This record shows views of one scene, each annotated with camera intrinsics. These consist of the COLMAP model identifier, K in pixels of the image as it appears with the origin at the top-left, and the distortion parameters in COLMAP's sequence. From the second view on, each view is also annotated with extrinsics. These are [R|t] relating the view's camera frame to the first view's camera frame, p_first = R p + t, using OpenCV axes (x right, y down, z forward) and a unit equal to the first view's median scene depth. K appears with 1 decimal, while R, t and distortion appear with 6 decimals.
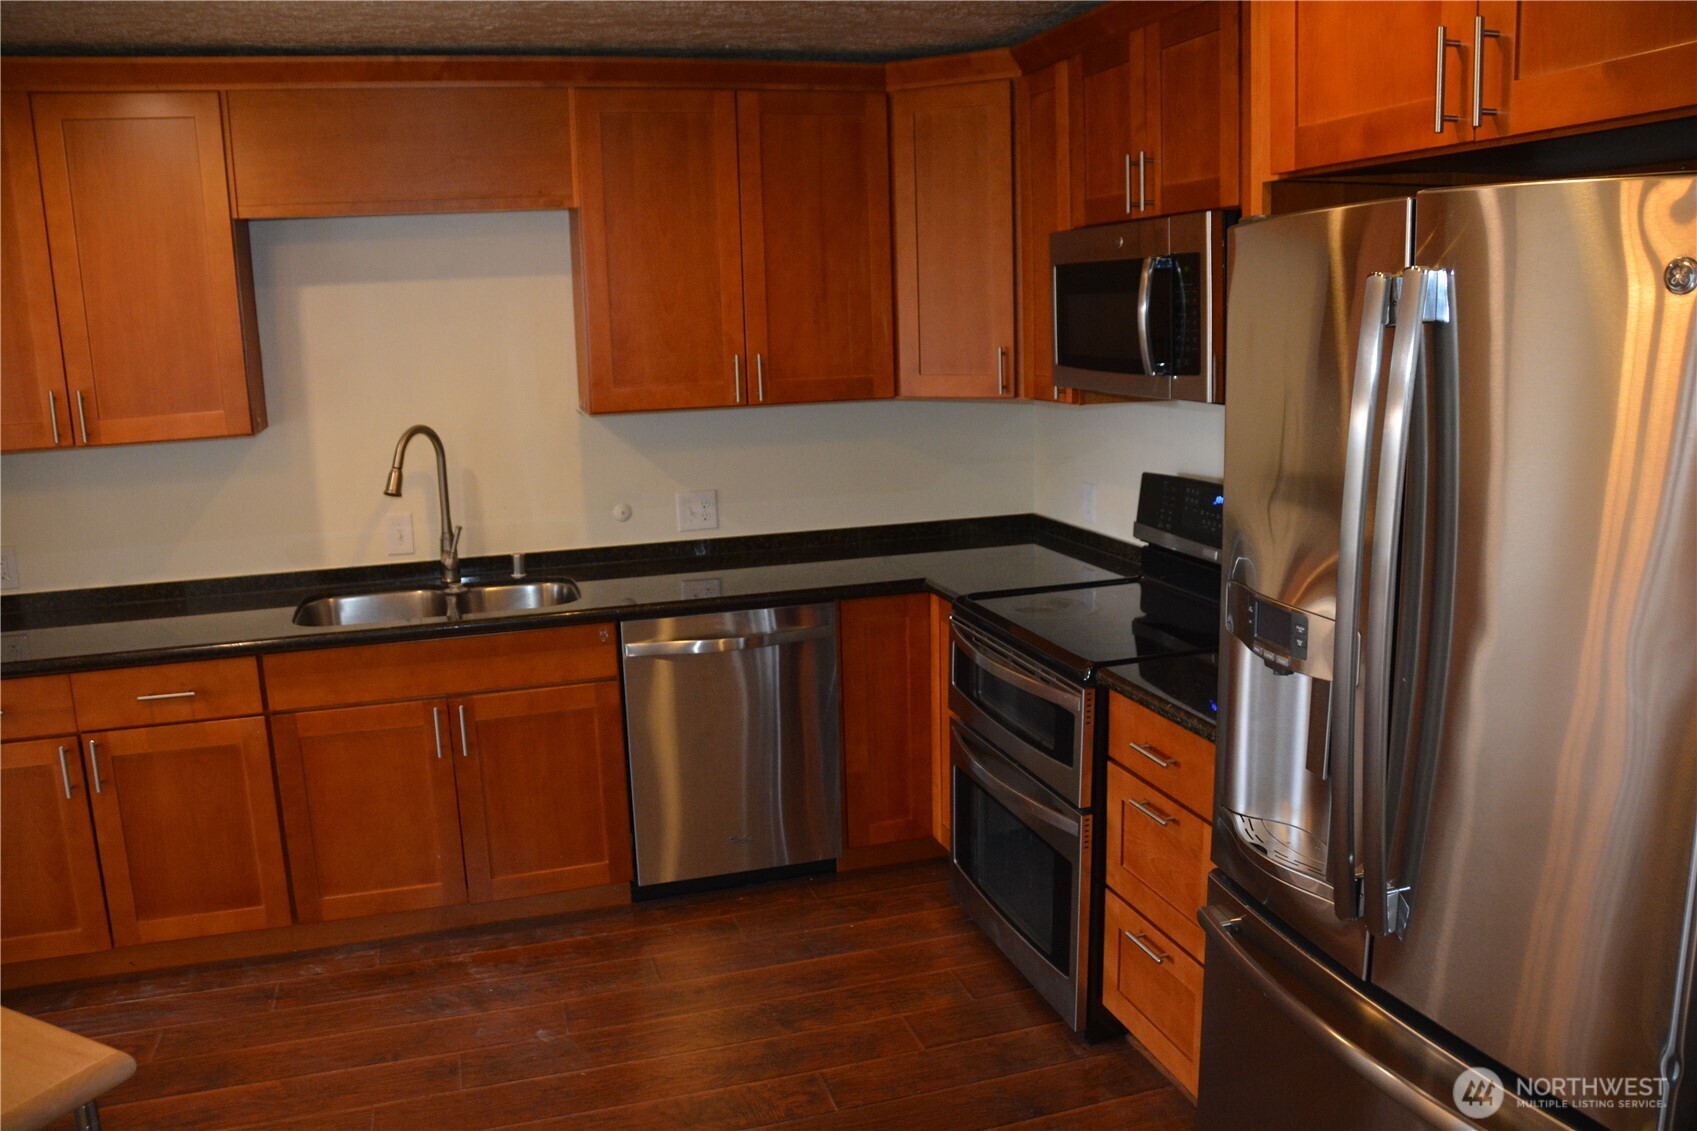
lens RADIAL K [[1358.7, 0, 845.2], [0, 1358.7, 559.8], [0, 0, 1]] dist [-0.156852, 0.117309]
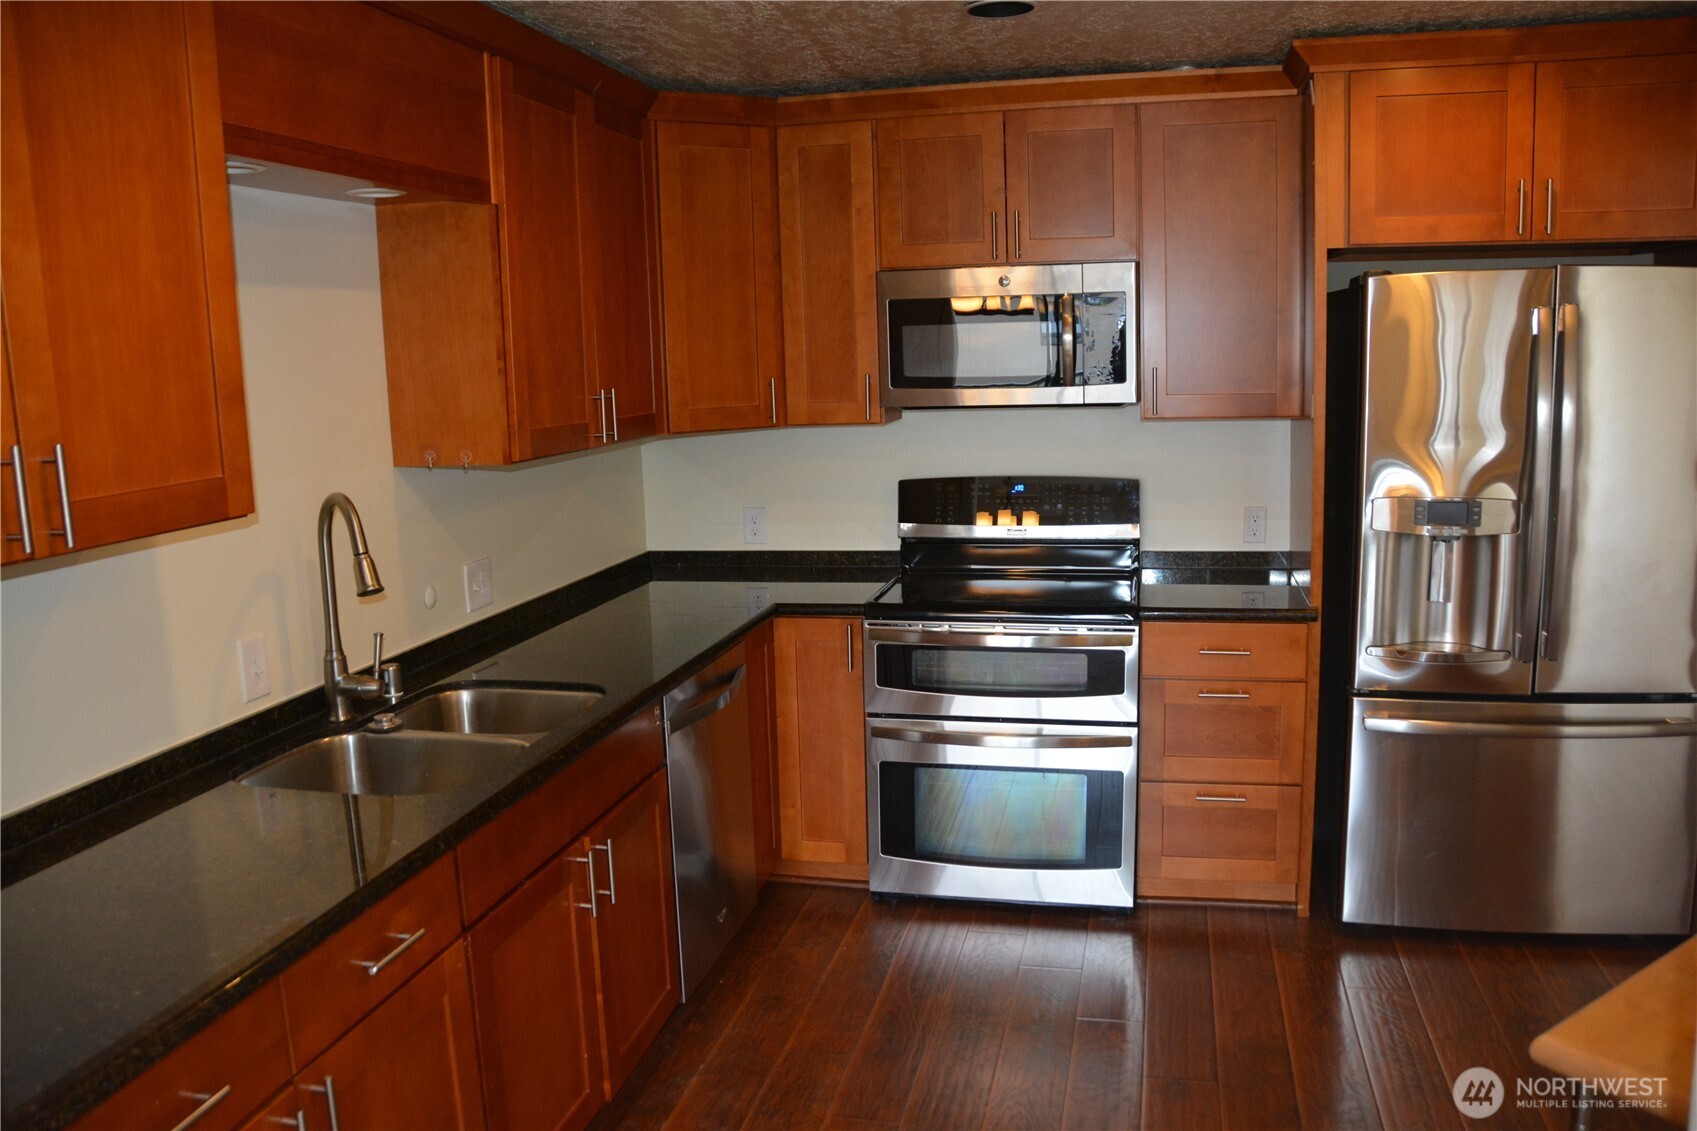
lens RADIAL K [[1358.7, 0, 845.2], [0, 1358.7, 559.8], [0, 0, 1]] dist [-0.156852, 0.117309]
pose [[0.487727, -0.119519, 0.864776, -0.794154], [0.176962, 0.983554, 0.036129, -0.046477], [-0.854872, 0.135412, 0.500857, 0.449658]]
